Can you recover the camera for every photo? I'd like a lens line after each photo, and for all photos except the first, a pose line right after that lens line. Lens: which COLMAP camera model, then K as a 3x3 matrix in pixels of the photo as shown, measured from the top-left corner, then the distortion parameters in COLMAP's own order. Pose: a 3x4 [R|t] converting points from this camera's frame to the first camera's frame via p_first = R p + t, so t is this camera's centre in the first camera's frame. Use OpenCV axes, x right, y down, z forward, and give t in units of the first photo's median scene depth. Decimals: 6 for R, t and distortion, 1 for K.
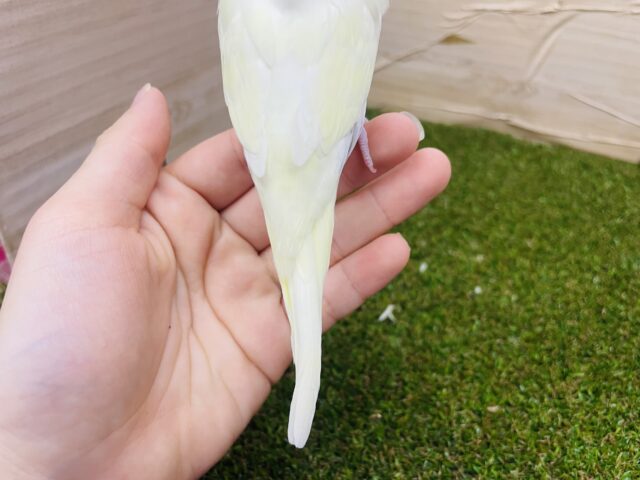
lens RADIAL K [[493.1, 0, 319.8], [0, 493.1, 232.4], [0, 0, 1]] dist [0.040785, -0.103920]
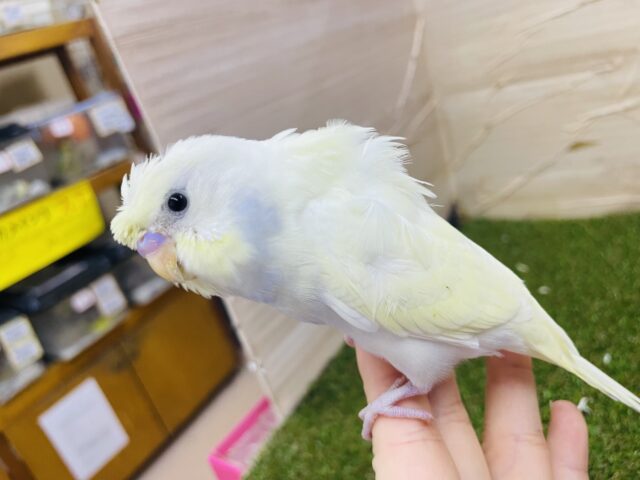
lens RADIAL K [[497.2, 0, 317.5], [0, 497.2, 245.4], [0, 0, 1]] dist [-0.015711, -0.013146]
pose [[0.919311, -0.251023, -0.303076, 0.015926], [0.179569, 0.952869, -0.244533, -0.015691], [0.350175, 0.170379, 0.921058, -0.286017]]
